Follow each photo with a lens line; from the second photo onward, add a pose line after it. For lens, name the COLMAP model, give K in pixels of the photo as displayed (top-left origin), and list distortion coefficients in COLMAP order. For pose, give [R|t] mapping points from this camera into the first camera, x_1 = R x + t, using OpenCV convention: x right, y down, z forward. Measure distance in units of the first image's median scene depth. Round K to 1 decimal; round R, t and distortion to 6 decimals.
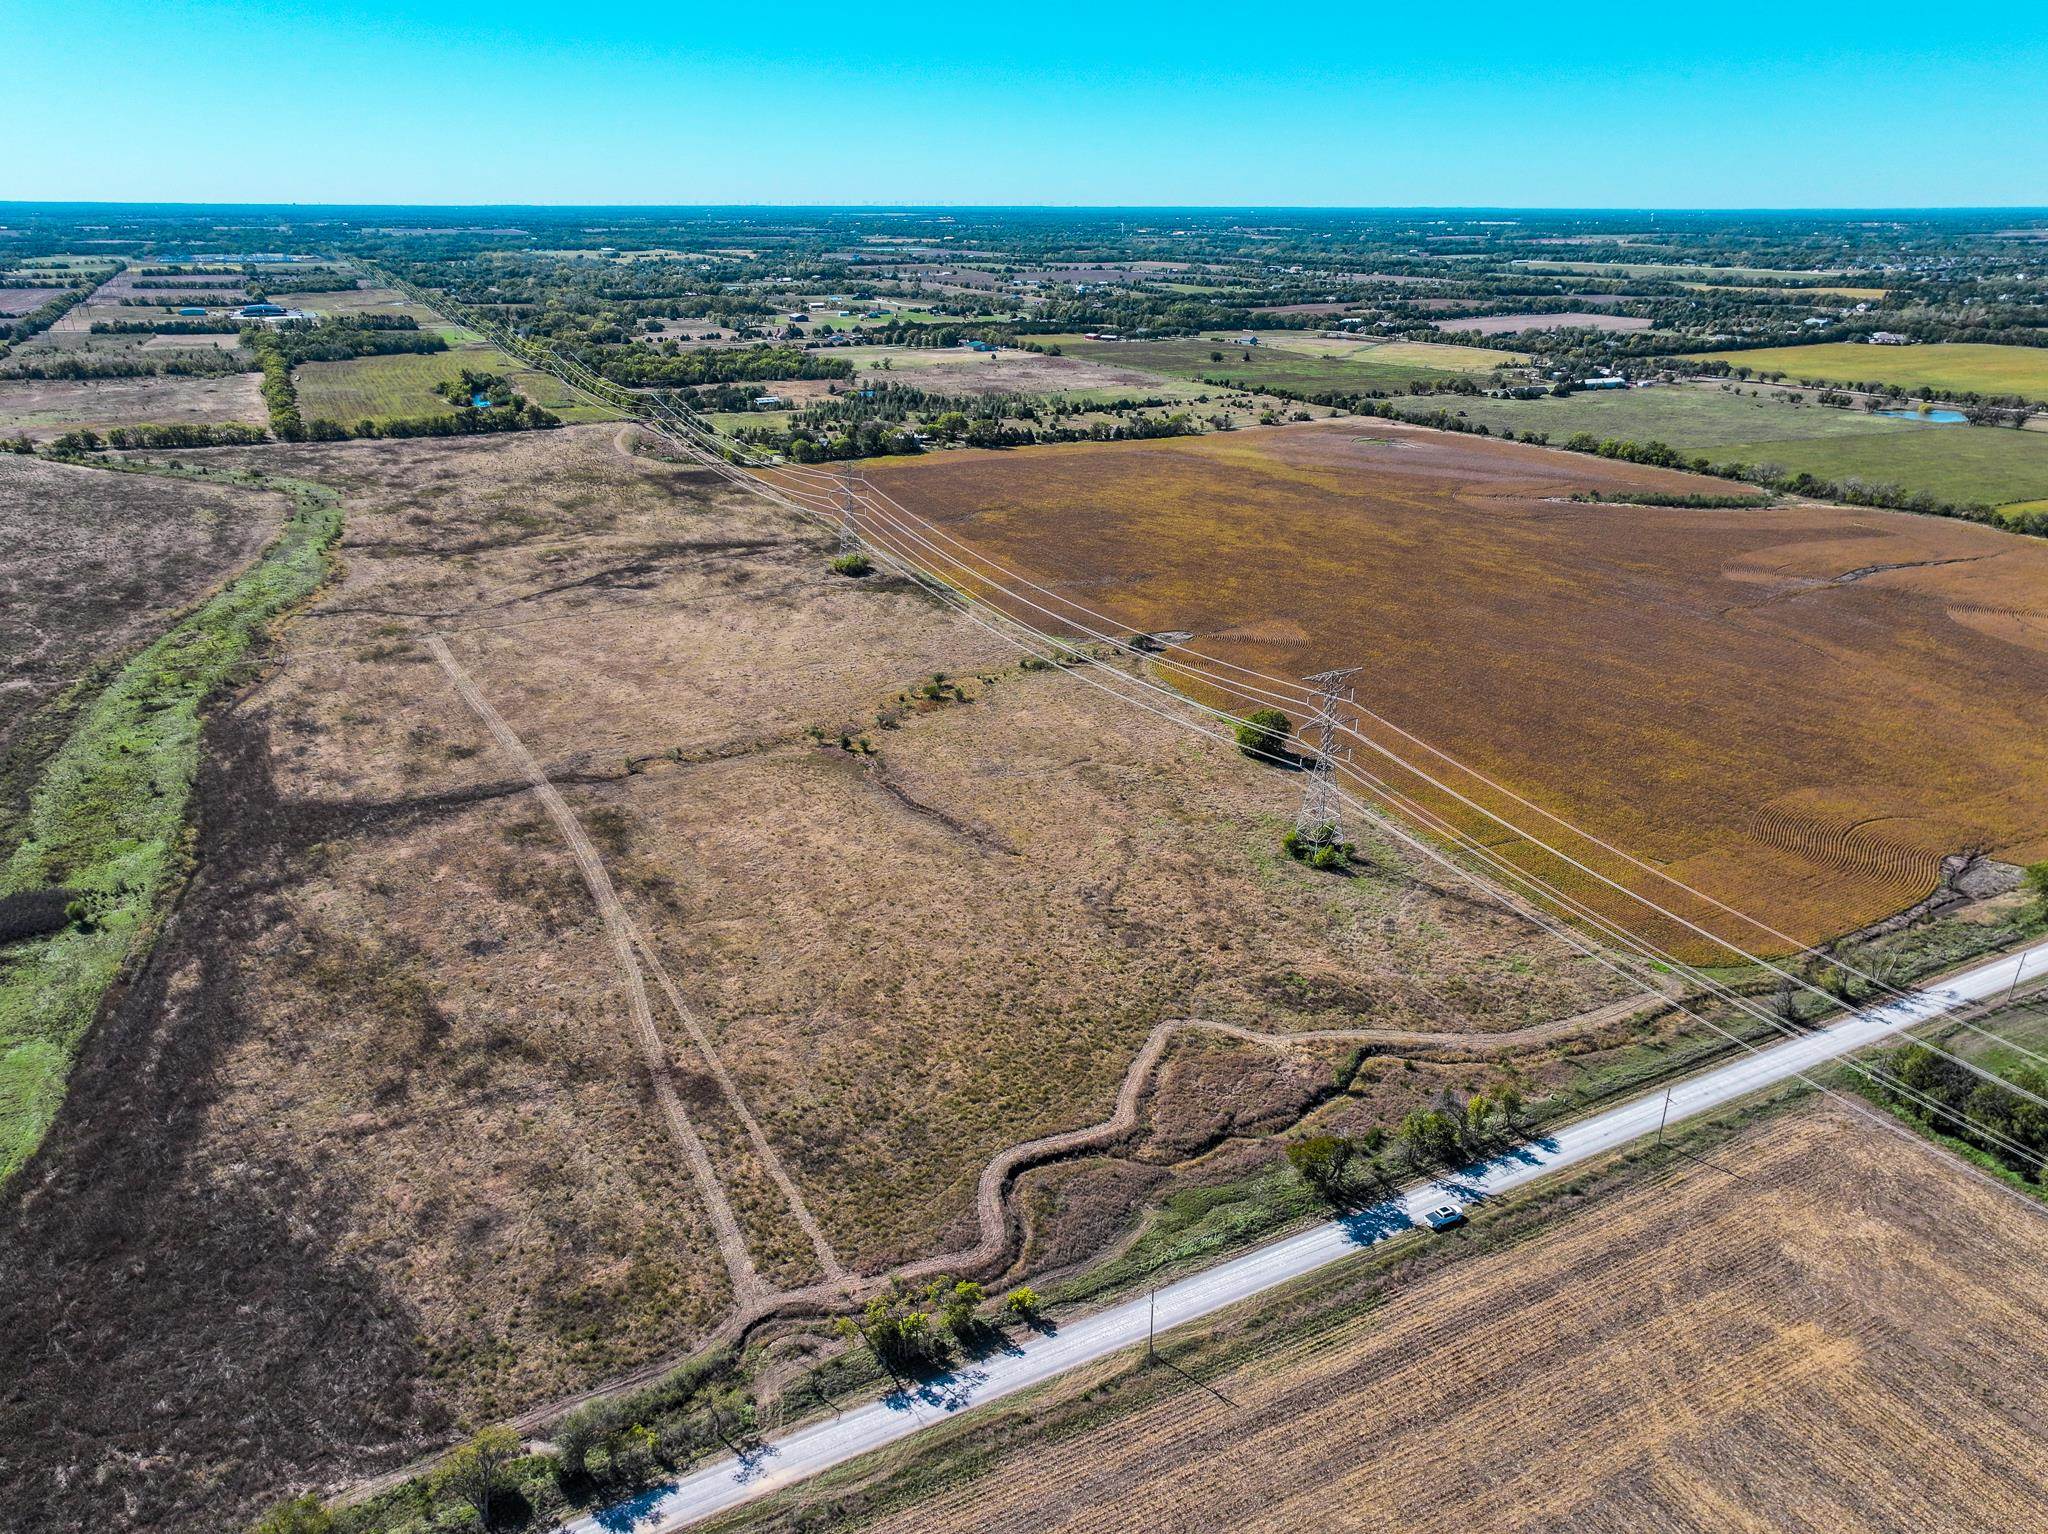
lens RADIAL K [[1440.8, 0, 1031.2], [0, 1440.8, 759.4], [0, 0, 1]] dist [-0.001063, 0.017194]
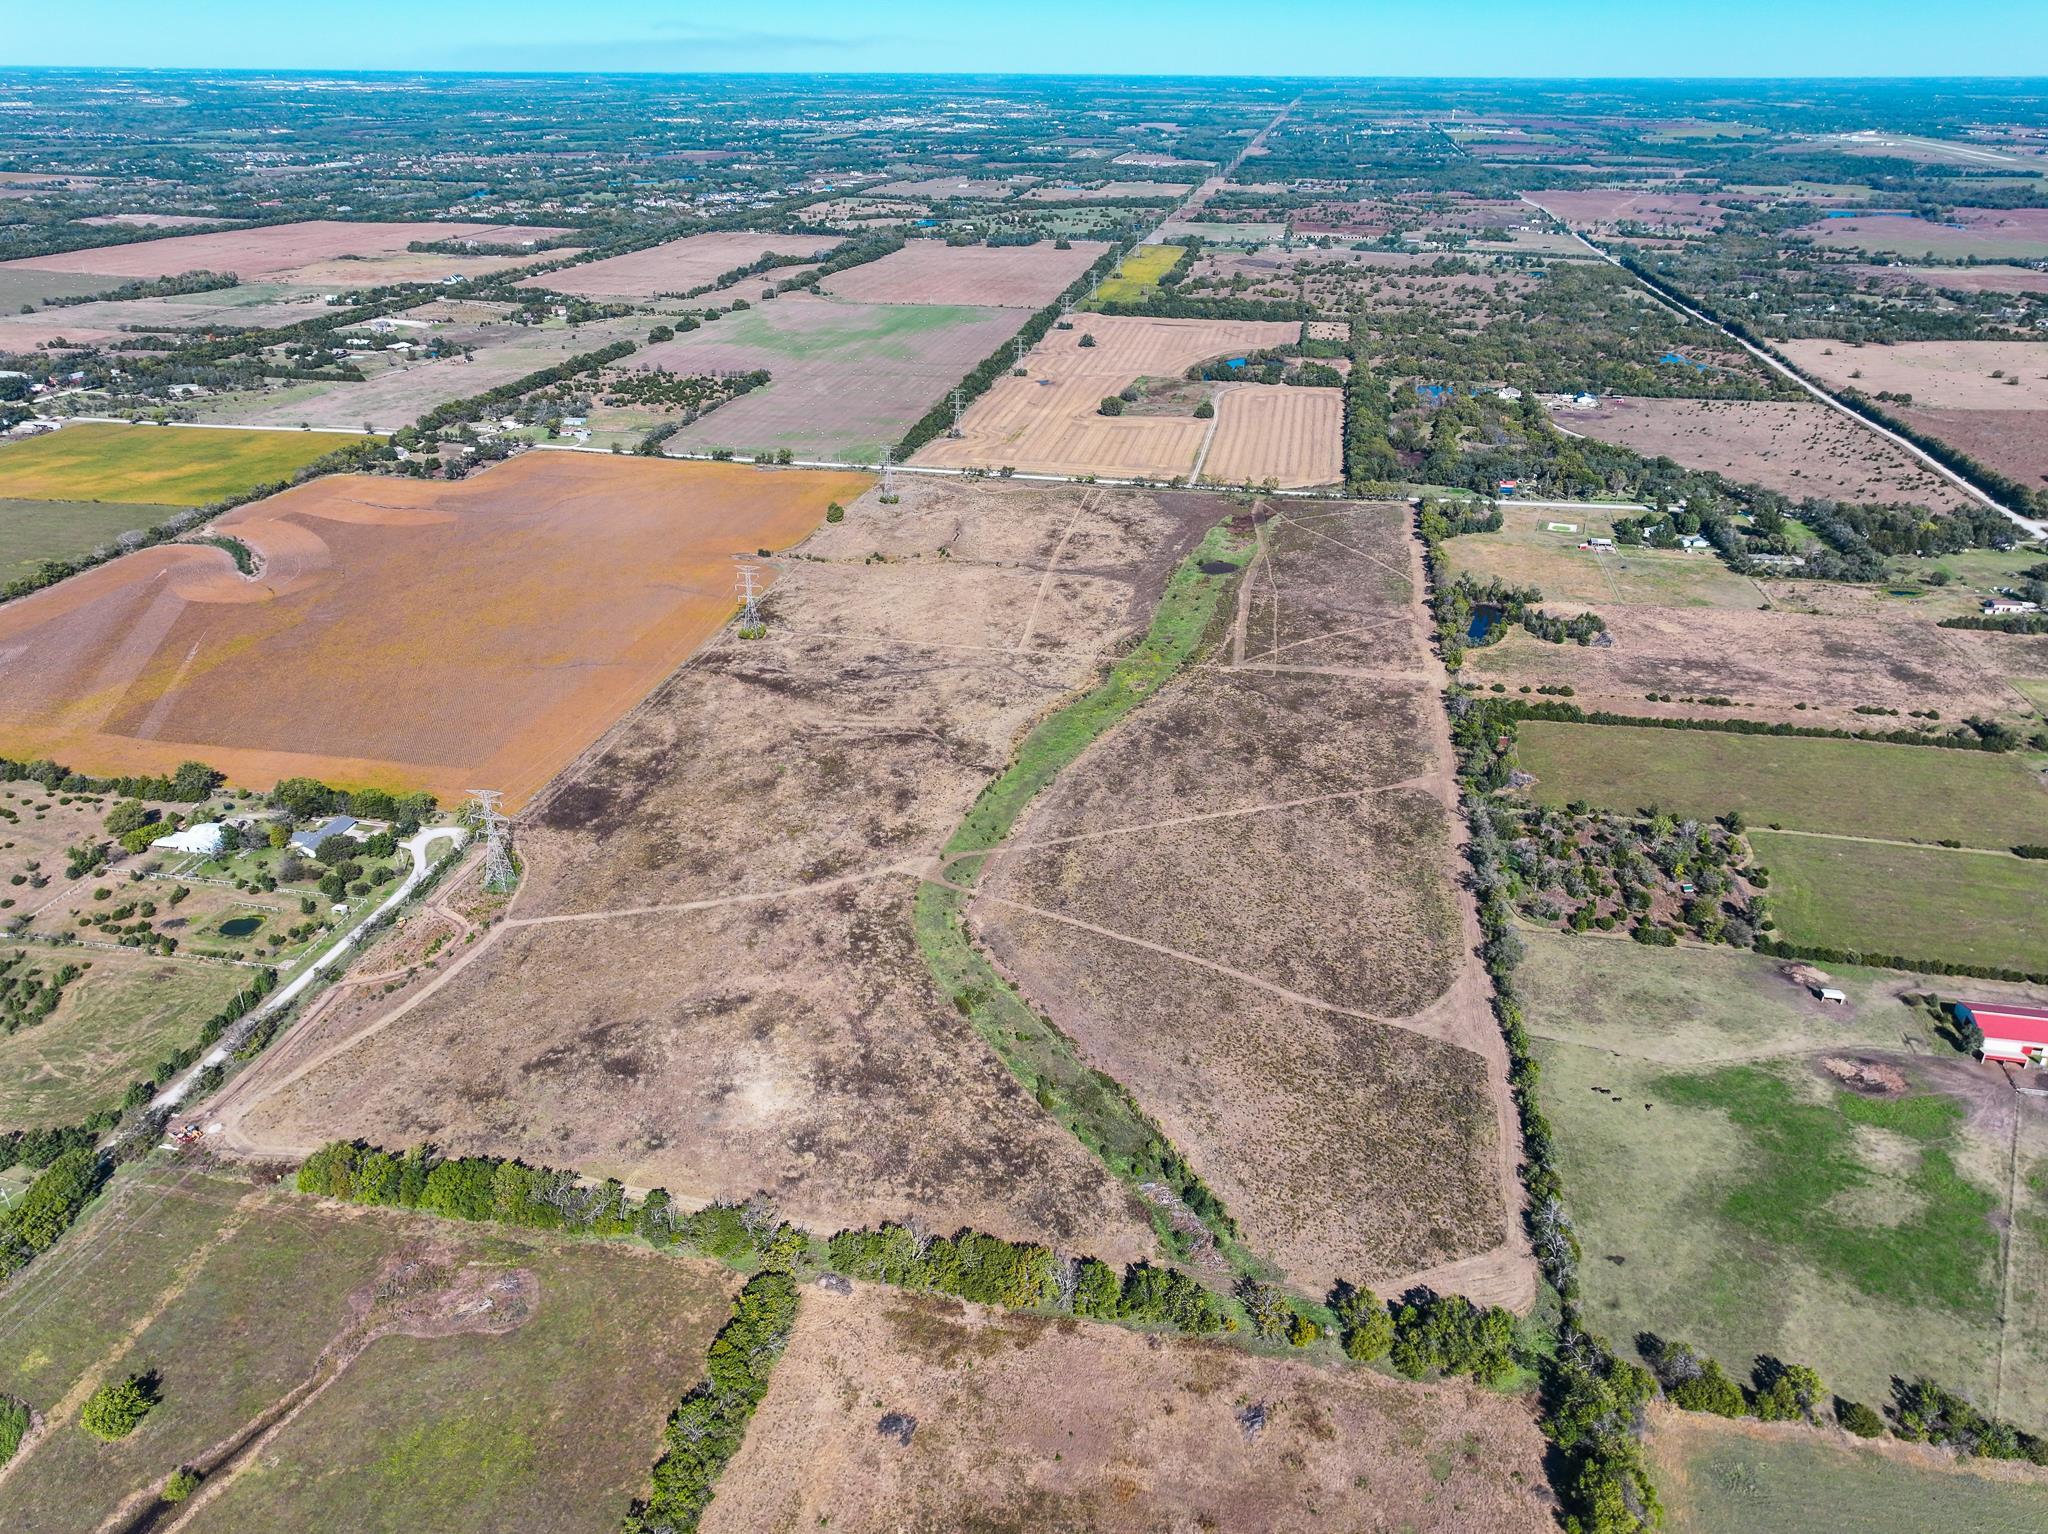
lens RADIAL K [[1440.8, 0, 1031.2], [0, 1440.8, 759.4], [0, 0, 1]] dist [-0.001063, 0.017194]
pose [[-0.785604, -0.277725, 0.552896, -2.593084], [0.217536, 0.712570, 0.667025, -2.082646], [-0.579227, 0.644292, -0.499383, 3.561887]]
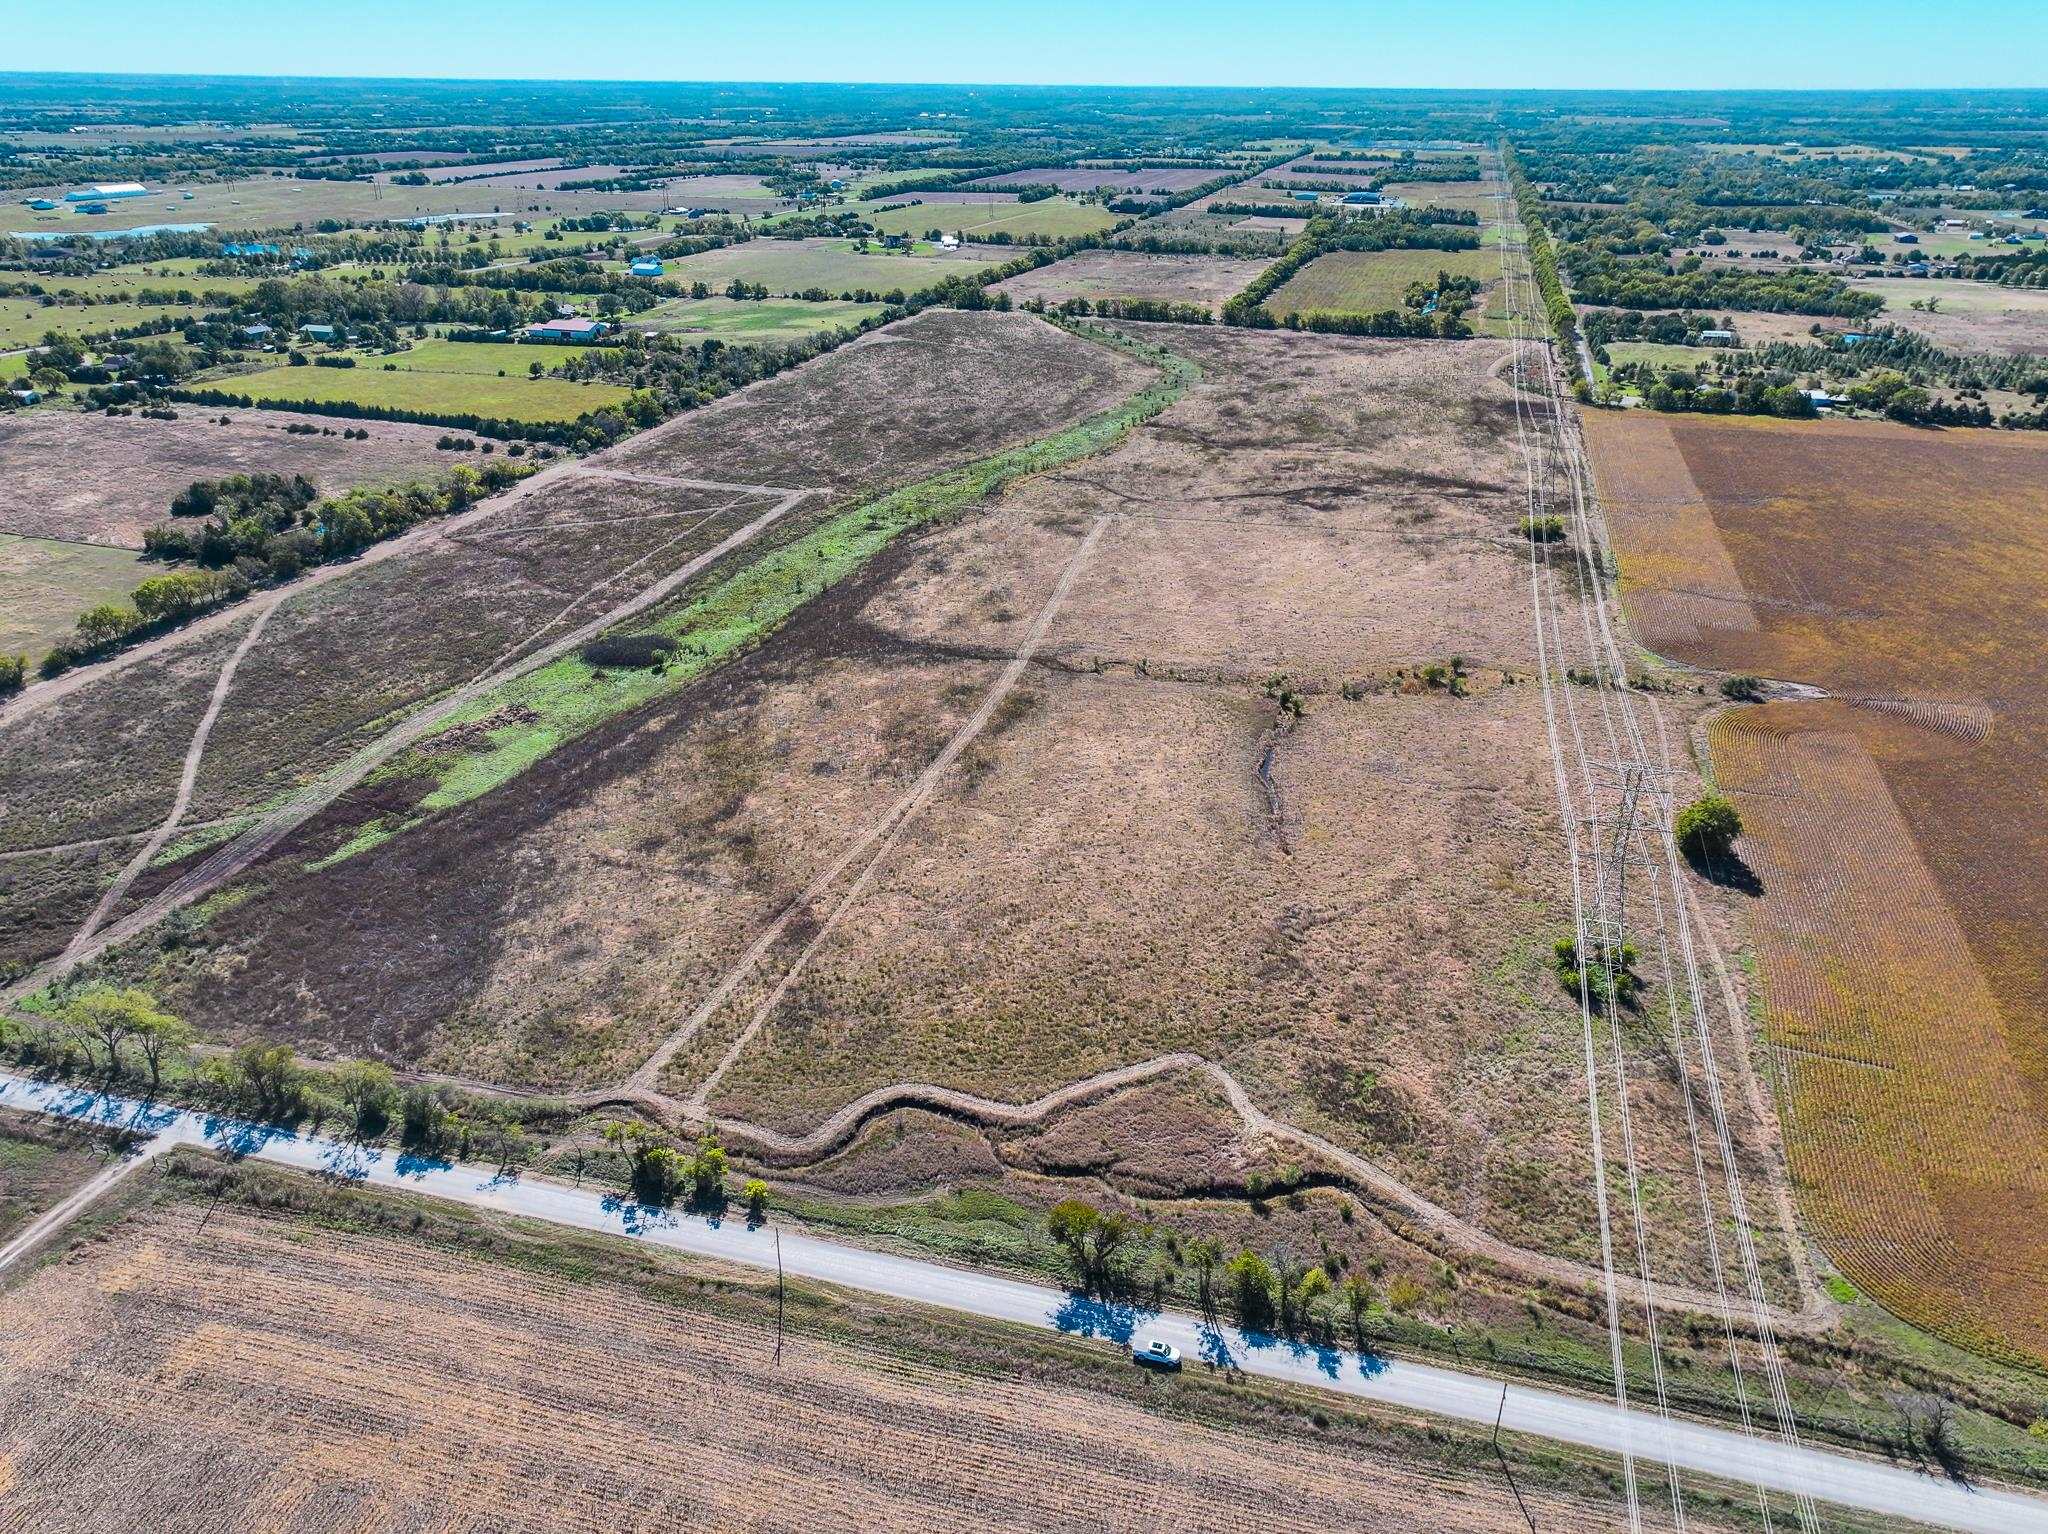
lens RADIAL K [[1434.6, 0, 1031.8], [0, 1434.6, 770.4], [0, 0, 1]] dist [0.005814, 0.008623]
pose [[0.727157, 0.300506, -0.617203, 0.535993], [-0.253212, 0.953109, 0.165732, -0.122704], [0.638065, 0.035770, 0.769152, 0.204156]]
